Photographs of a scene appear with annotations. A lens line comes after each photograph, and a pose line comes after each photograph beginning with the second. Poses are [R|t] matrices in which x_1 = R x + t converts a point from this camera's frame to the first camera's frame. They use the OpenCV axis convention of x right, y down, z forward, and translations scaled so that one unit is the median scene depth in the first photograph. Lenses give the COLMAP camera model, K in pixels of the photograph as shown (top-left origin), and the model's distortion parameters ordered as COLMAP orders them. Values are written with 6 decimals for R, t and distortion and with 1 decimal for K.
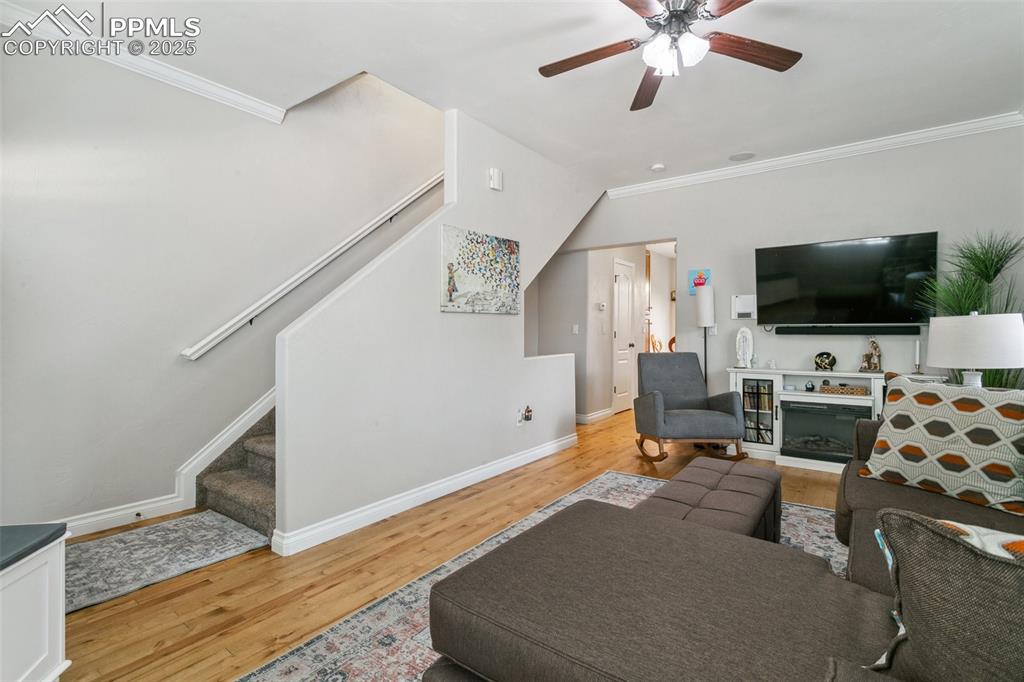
lens RADIAL K [[488.1, 0, 508.5], [0, 488.1, 337.8], [0, 0, 1]] dist [0.001484, 0.000310]
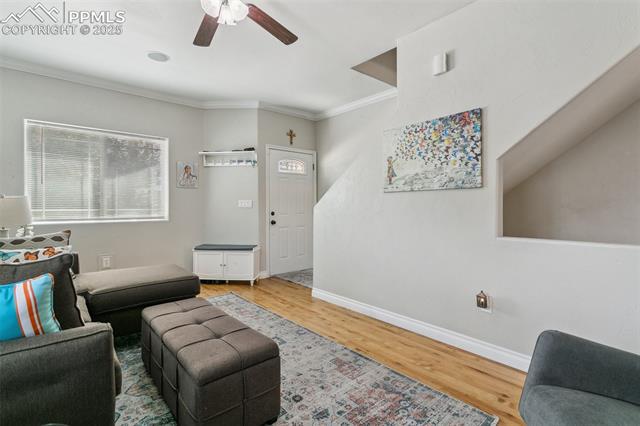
lens RADIAL K [[305.1, 0, 318.3], [0, 305.1, 208.7], [0, 0, 1]] dist [0.001484, 0.000310]
pose [[-0.224846, 0.006889, -0.974370, 0.710912], [-0.016592, 0.999803, 0.010898, -0.010956], [0.974253, 0.018617, -0.224687, 0.923561]]
